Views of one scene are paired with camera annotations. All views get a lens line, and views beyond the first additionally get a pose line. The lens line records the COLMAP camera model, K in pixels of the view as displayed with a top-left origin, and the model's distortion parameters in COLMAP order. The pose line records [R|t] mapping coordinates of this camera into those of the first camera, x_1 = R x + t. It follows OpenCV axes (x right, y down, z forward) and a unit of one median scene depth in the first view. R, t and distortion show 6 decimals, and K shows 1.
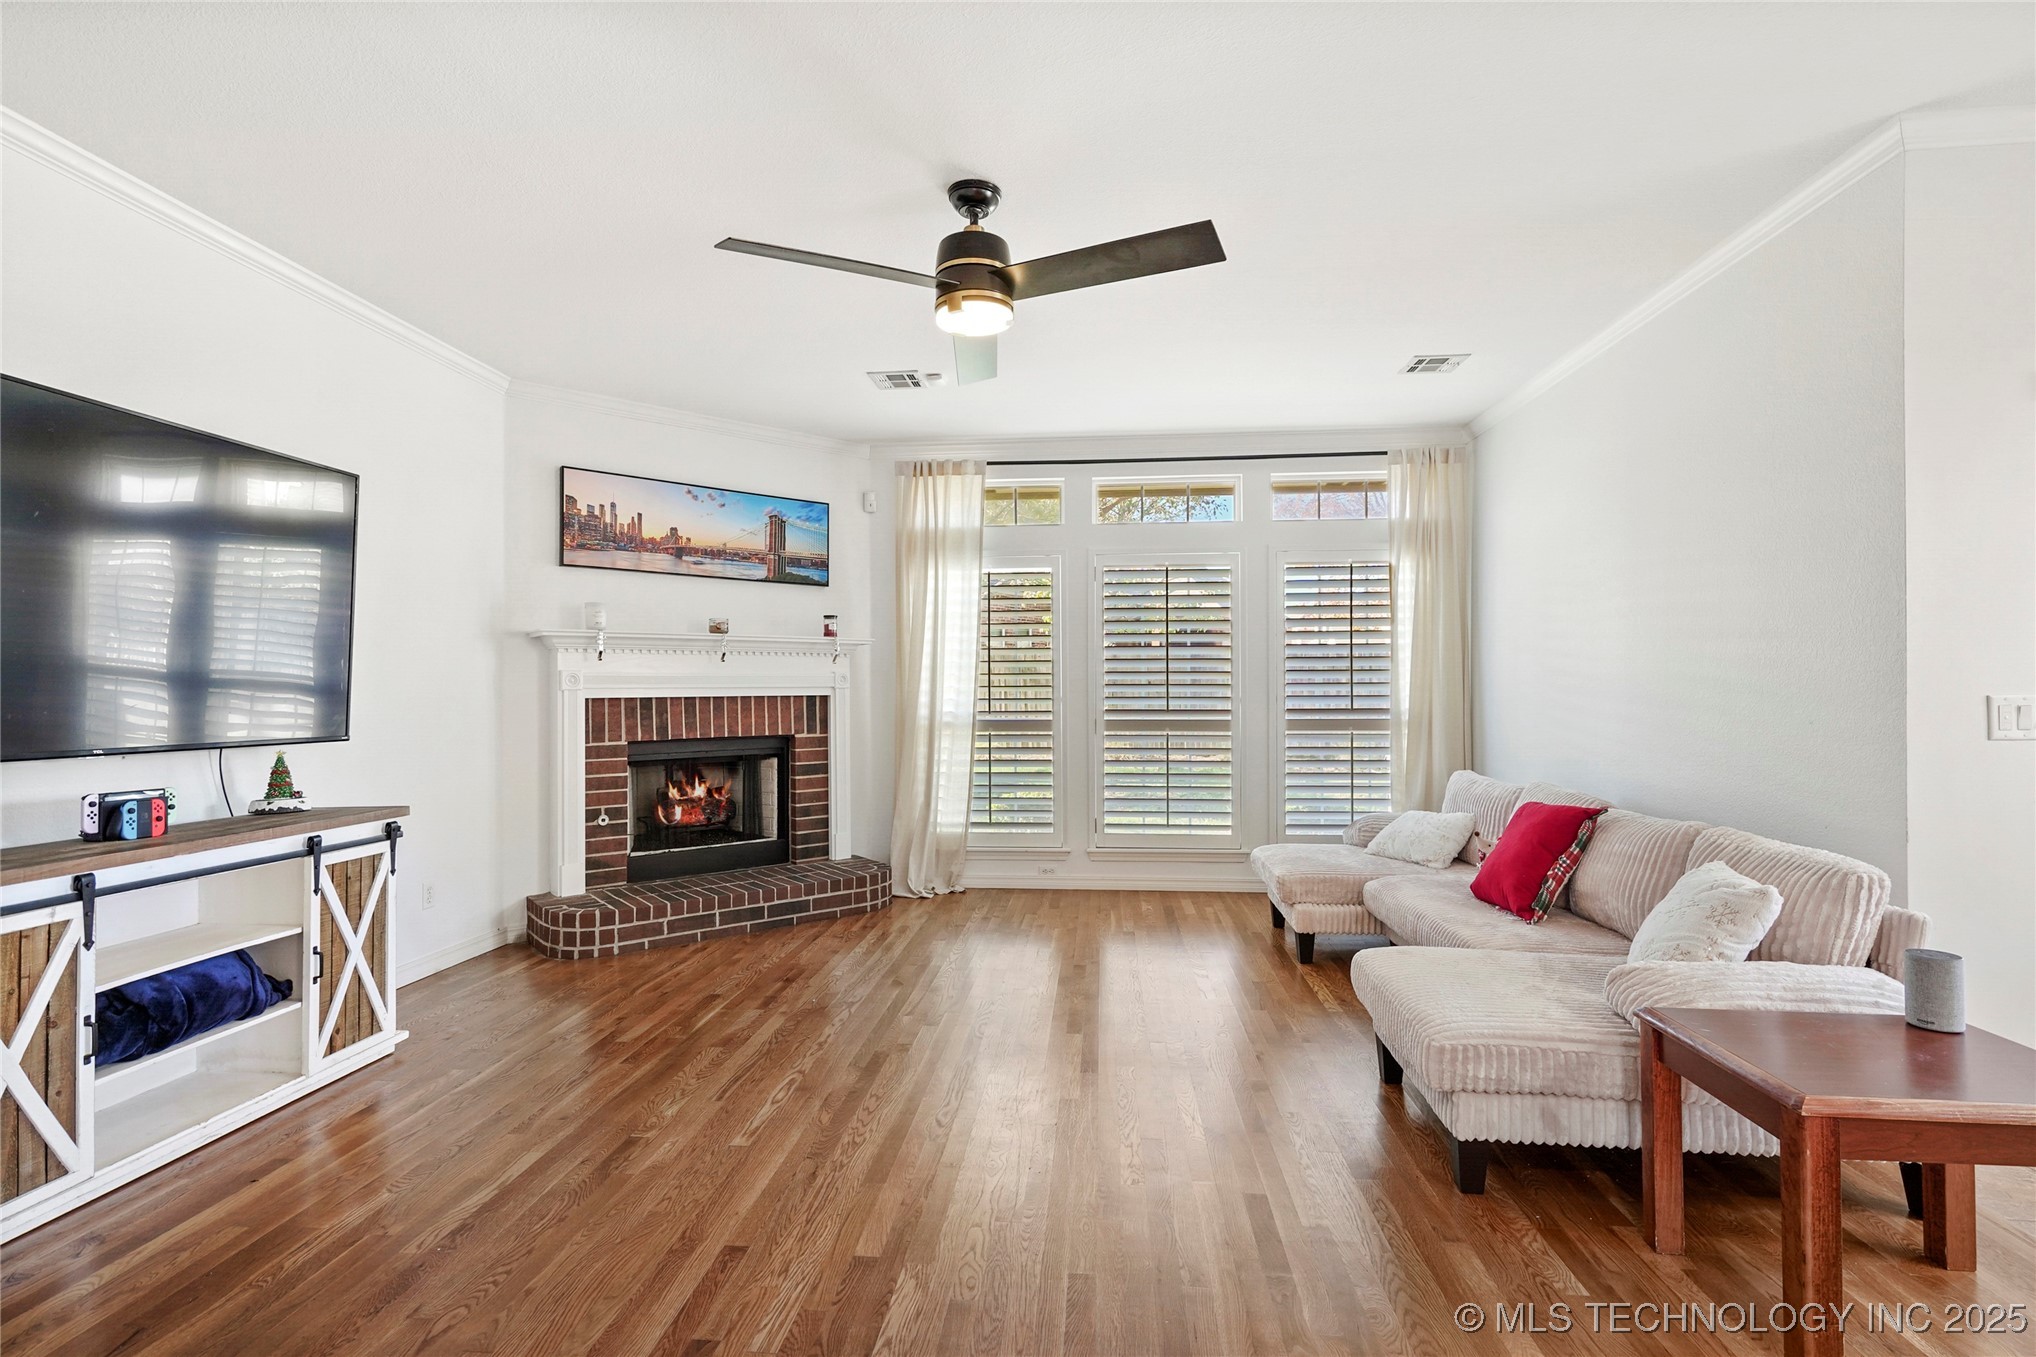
lens RADIAL K [[959.4, 0, 1013.0], [0, 959.4, 680.9], [0, 0, 1]] dist [0.004578, 0.003483]
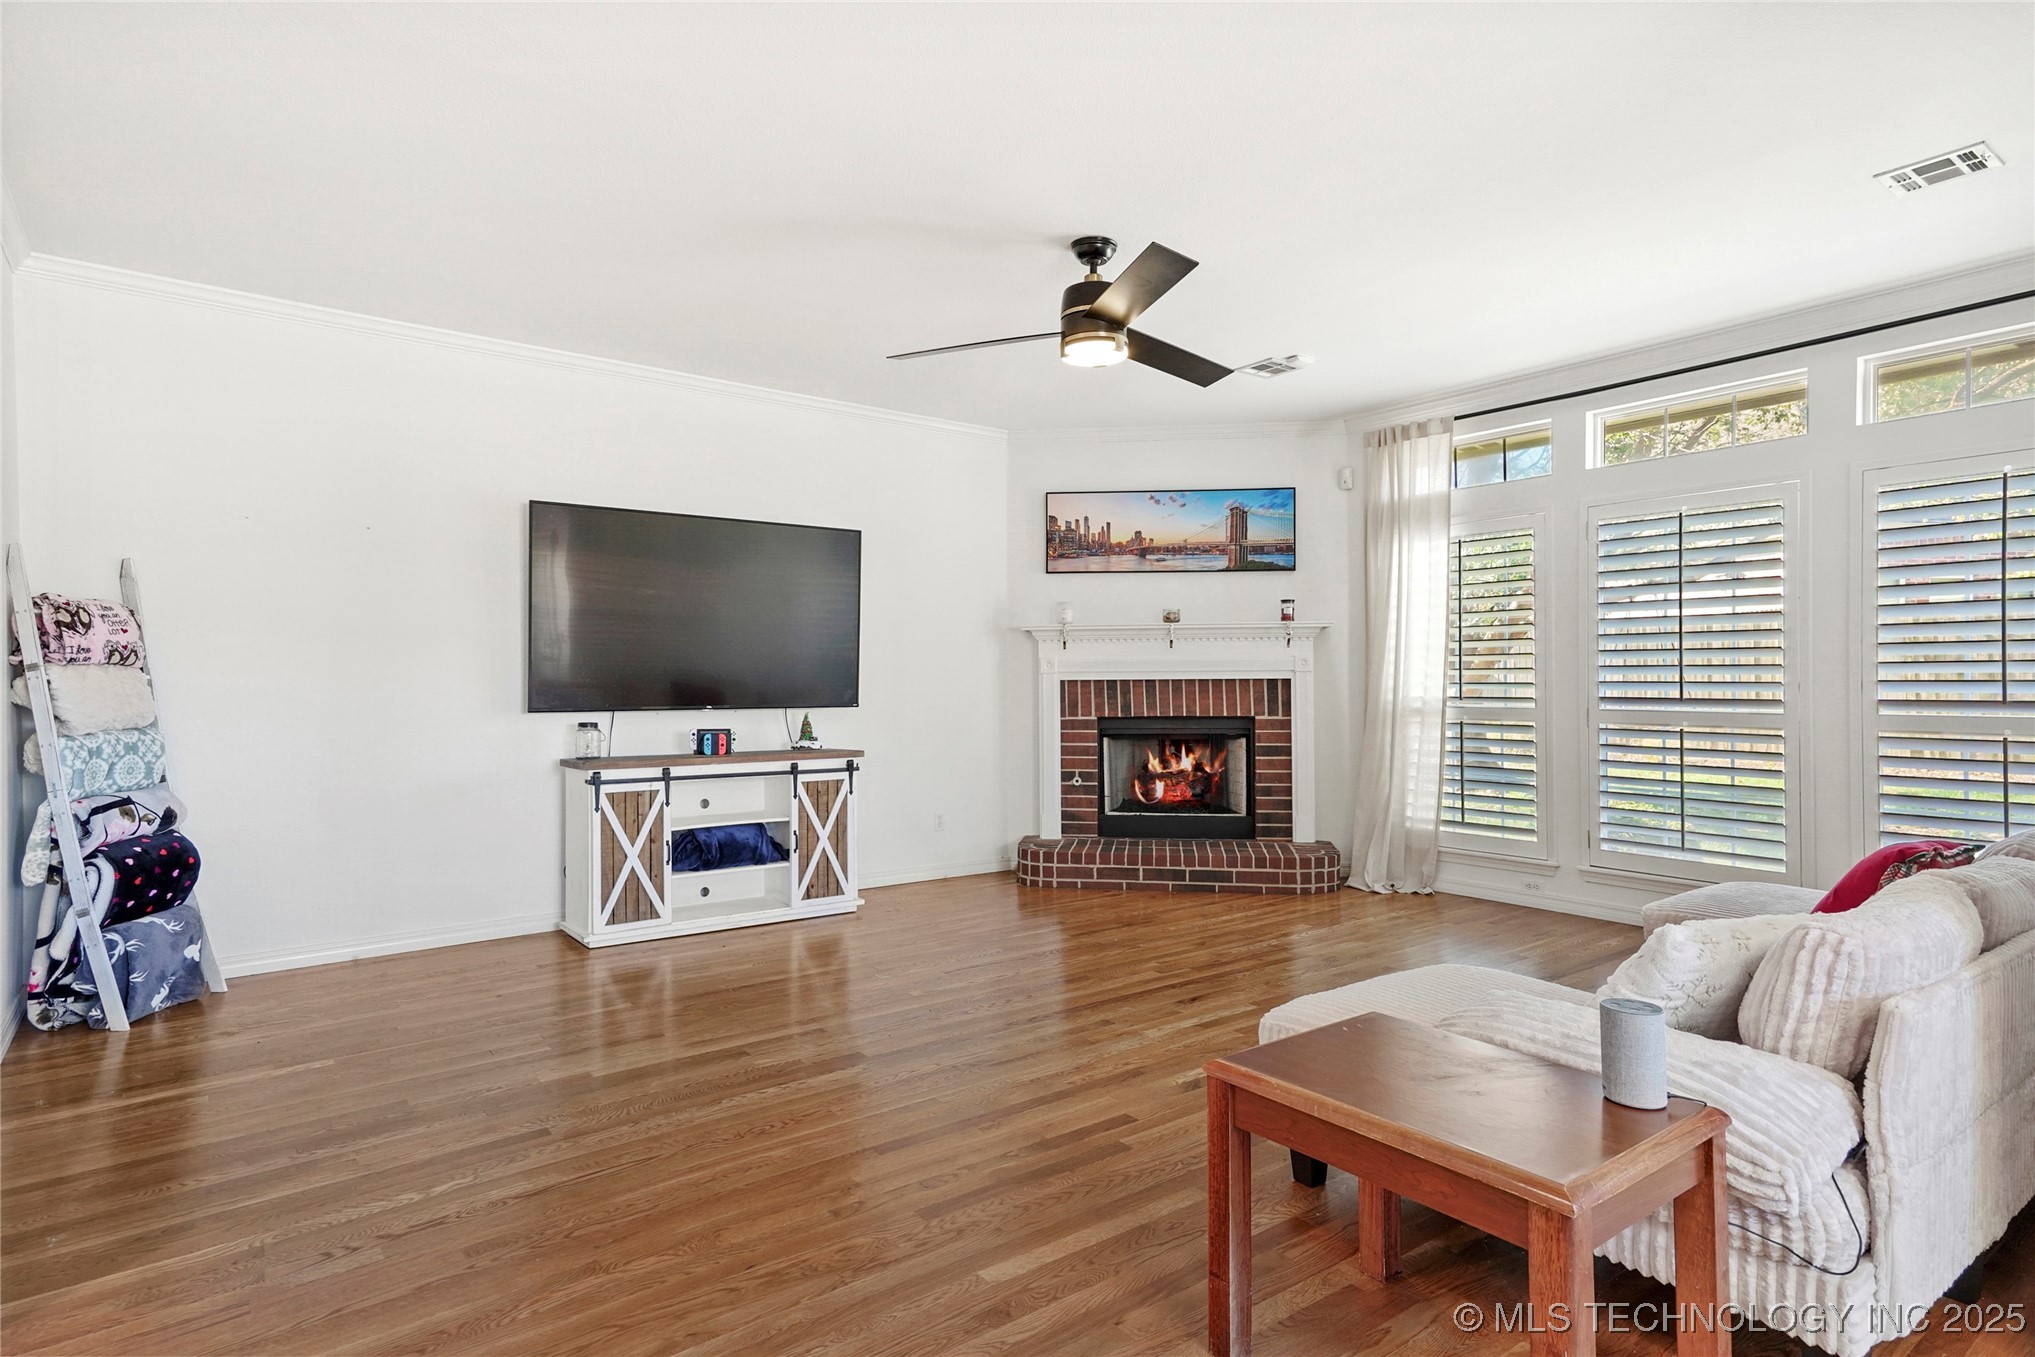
lens RADIAL K [[1082.7, 0, 1020.5], [0, 1082.7, 678.2], [0, 0, 1]] dist [0.001692, 0.001277]
pose [[0.680571, 0.001608, -0.732681, 0.526461], [0.007443, 0.999931, 0.009108, 0.002458], [0.732645, -0.011651, 0.680512, 0.020550]]
